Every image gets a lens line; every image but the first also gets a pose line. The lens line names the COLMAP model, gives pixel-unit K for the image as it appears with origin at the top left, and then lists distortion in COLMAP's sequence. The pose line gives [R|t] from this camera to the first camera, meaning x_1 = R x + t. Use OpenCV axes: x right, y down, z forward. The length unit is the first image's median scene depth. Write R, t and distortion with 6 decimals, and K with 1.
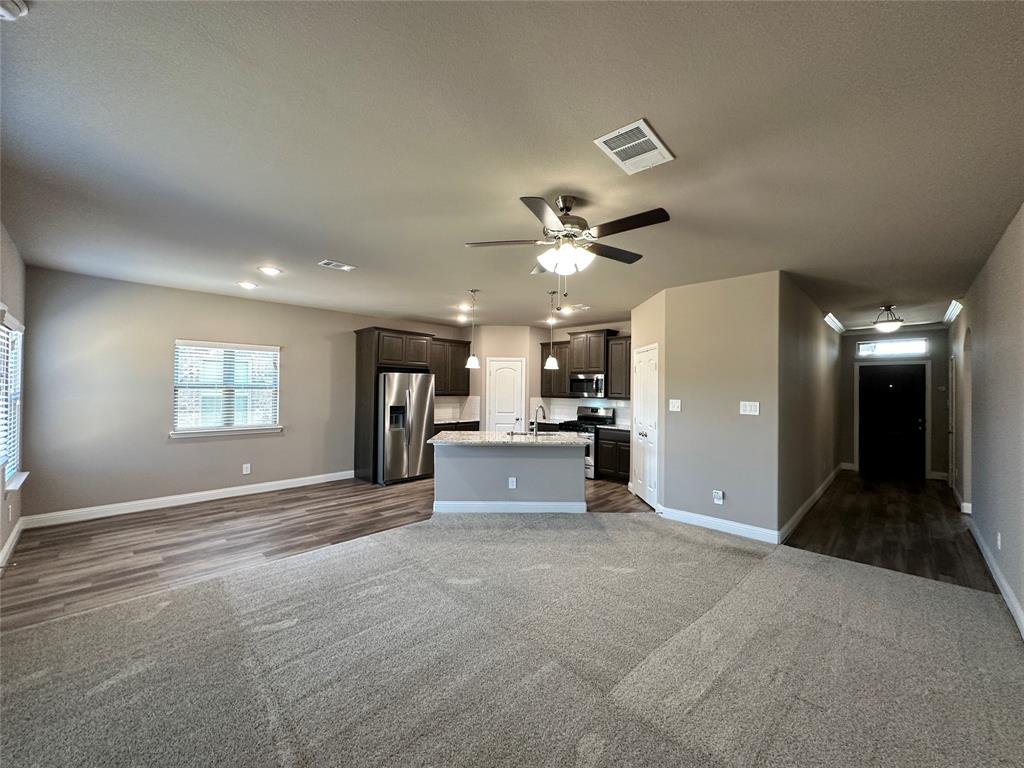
lens RADIAL K [[410.1, 0, 508.2], [0, 410.1, 384.8], [0, 0, 1]] dist [-0.003114, -0.000150]
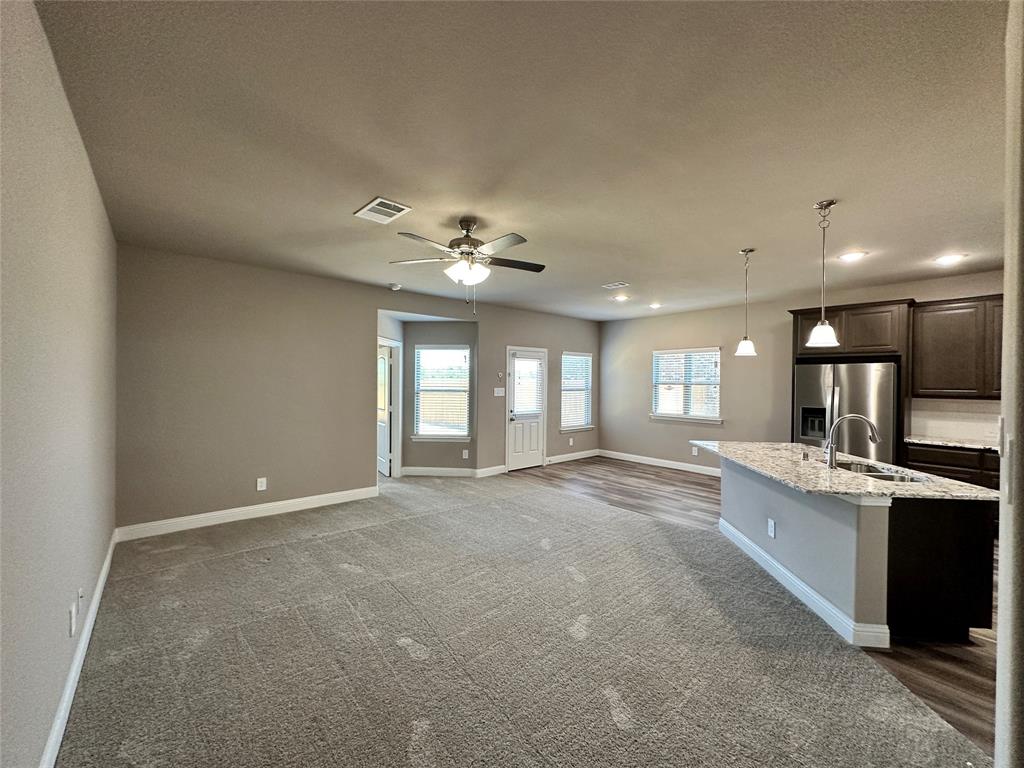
lens RADIAL K [[406.6, 0, 513.5], [0, 406.6, 382.0], [0, 0, 1]] dist [-0.011413, 0.000158]
pose [[-0.088149, -0.009562, -0.996061, 0.696545], [-0.002636, 0.999953, -0.009366, 0.015479], [0.996104, 0.001800, -0.088170, 0.656052]]
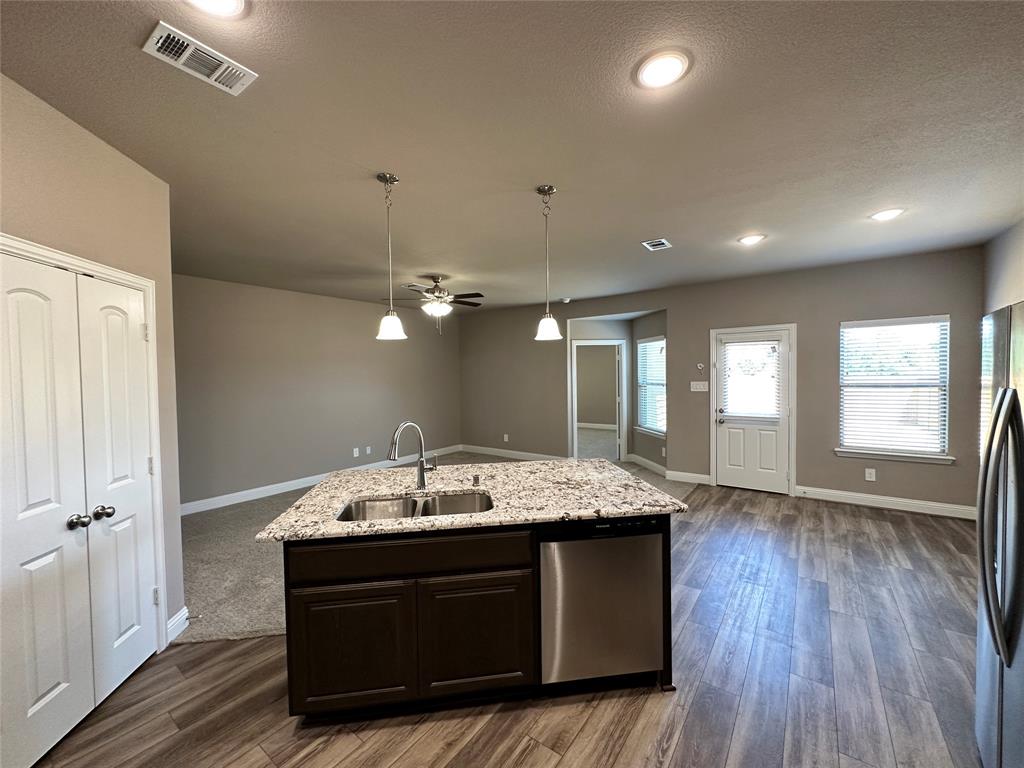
lens RADIAL K [[410.1, 0, 508.2], [0, 410.1, 384.8], [0, 0, 1]] dist [-0.003114, -0.000150]
pose [[-0.991779, 0.007931, -0.127713, 0.033723], [0.005606, 0.999812, 0.018556, 0.007137], [0.127836, 0.017687, -0.991638, 1.547475]]
